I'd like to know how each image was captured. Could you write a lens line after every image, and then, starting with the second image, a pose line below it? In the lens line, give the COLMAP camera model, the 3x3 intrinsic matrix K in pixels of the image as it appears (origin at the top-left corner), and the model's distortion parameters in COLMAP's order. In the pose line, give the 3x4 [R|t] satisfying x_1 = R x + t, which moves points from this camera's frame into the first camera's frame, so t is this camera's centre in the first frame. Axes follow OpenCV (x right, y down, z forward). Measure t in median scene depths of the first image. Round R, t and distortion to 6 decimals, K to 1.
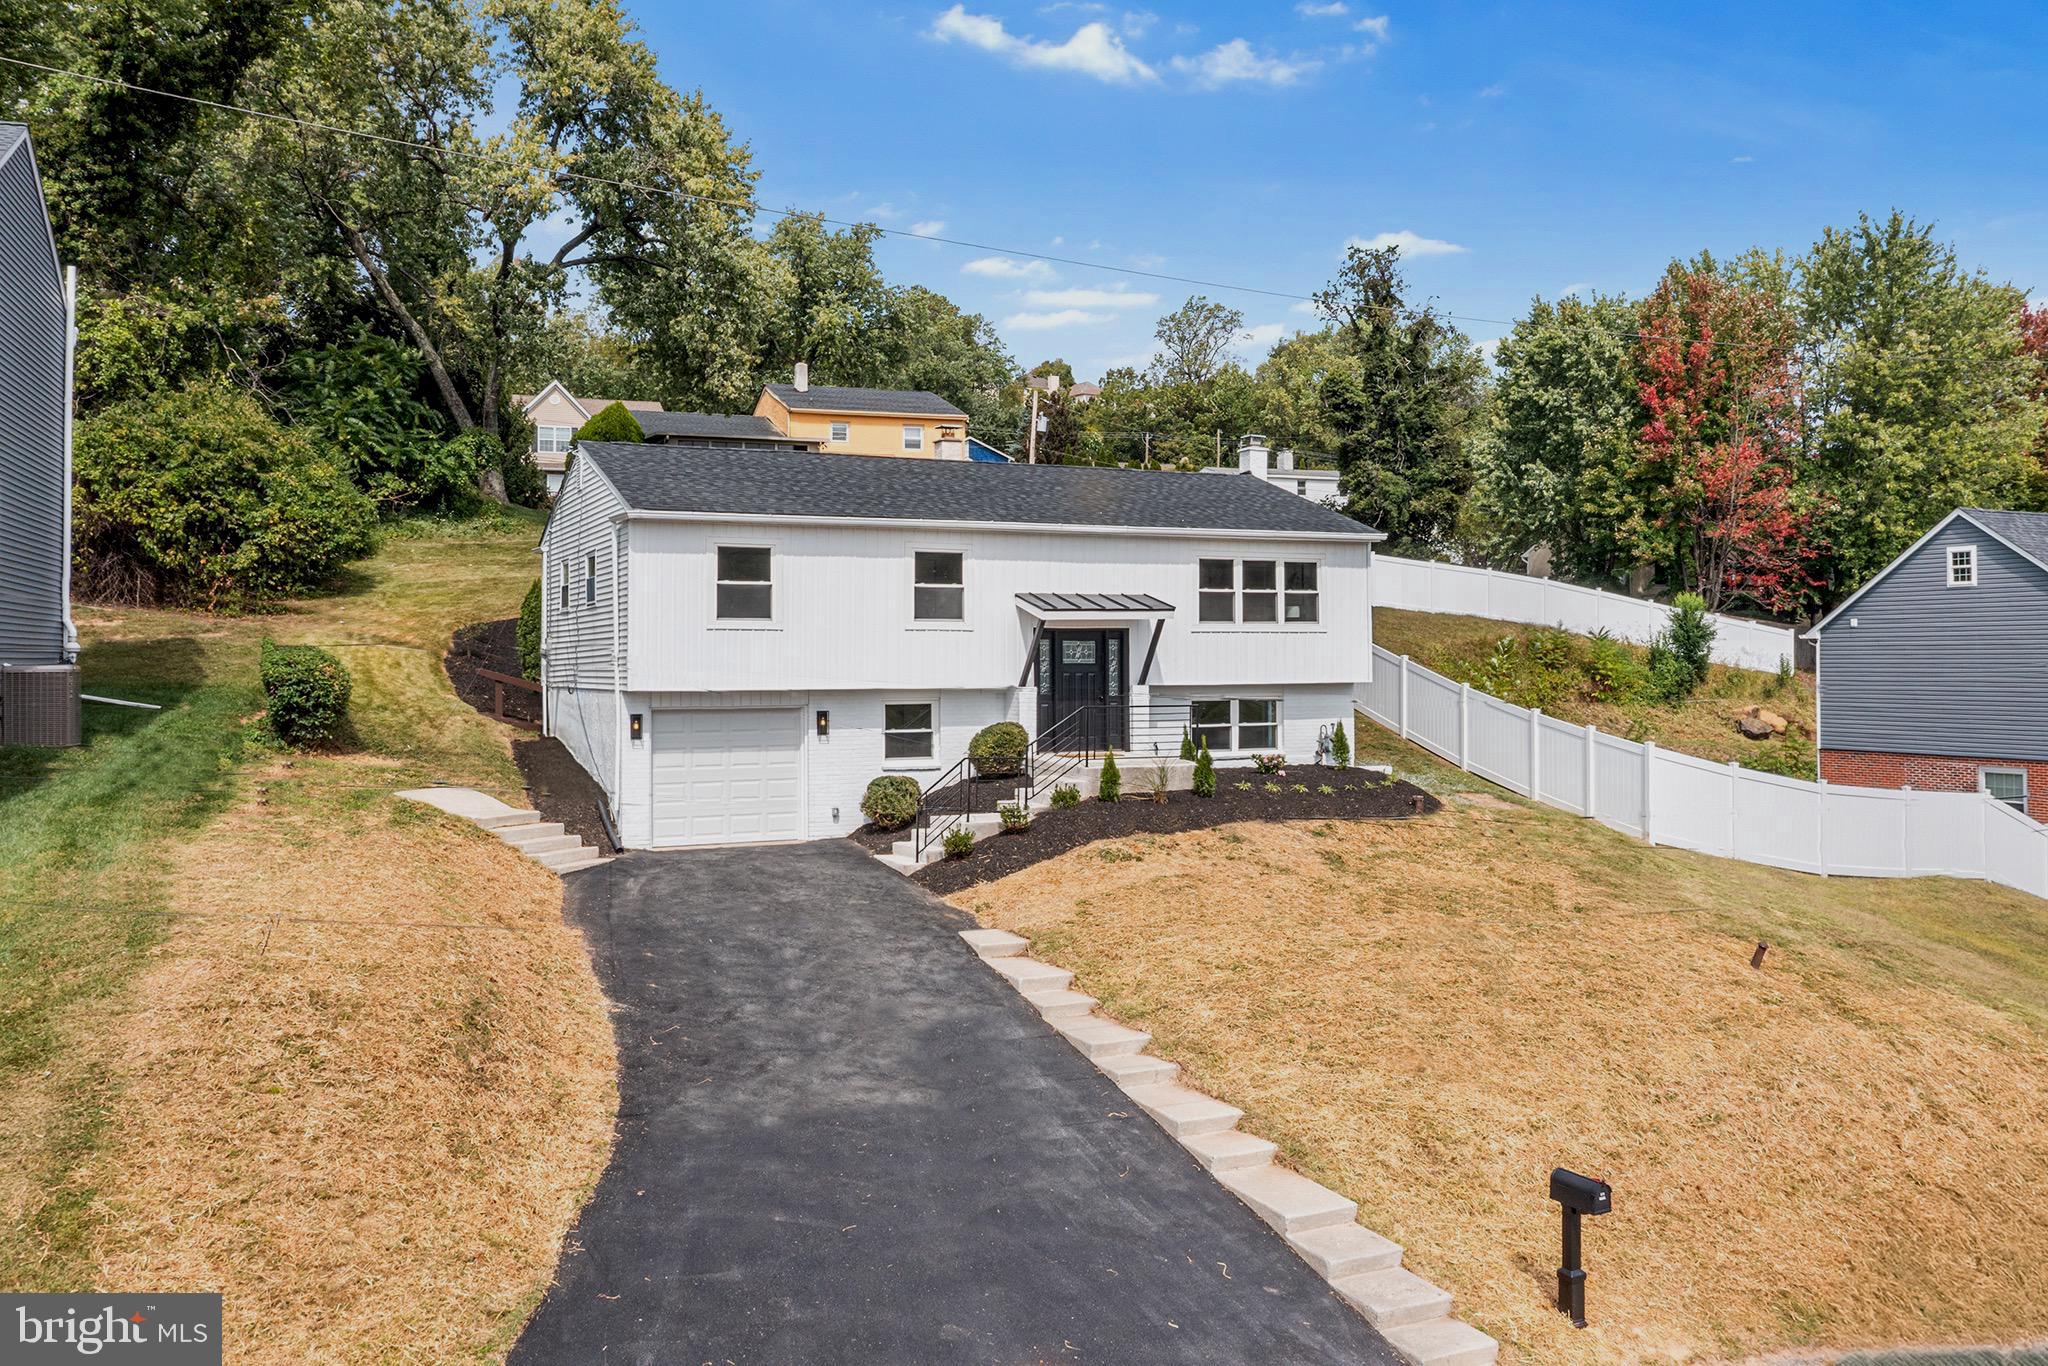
lens RADIAL K [[1658.7, 0, 1039.6], [0, 1658.7, 673.0], [0, 0, 1]] dist [-0.019157, 0.009895]
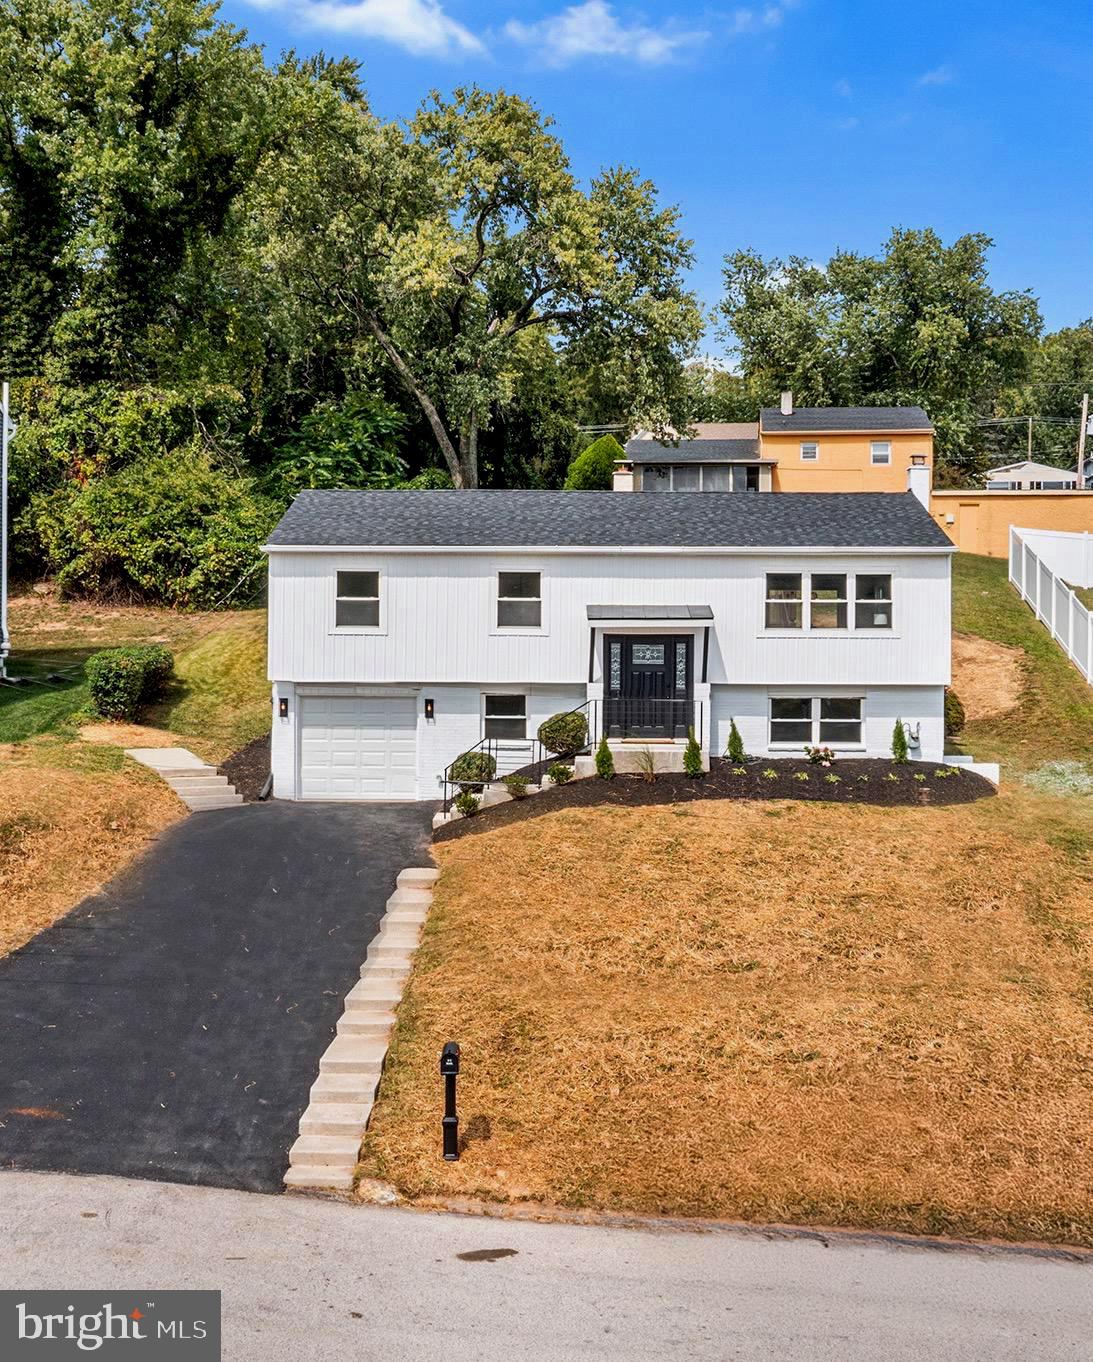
lens RADIAL K [[1636.2, 0, 549.4], [0, 1636.2, 674.1], [0, 0, 1]] dist [0.032725, 0.000000]
pose [[0.892463, 0.012857, -0.450937, 0.462400], [-0.013292, 0.999909, 0.002202, -0.000172], [0.450924, 0.004029, 0.892553, -0.068667]]
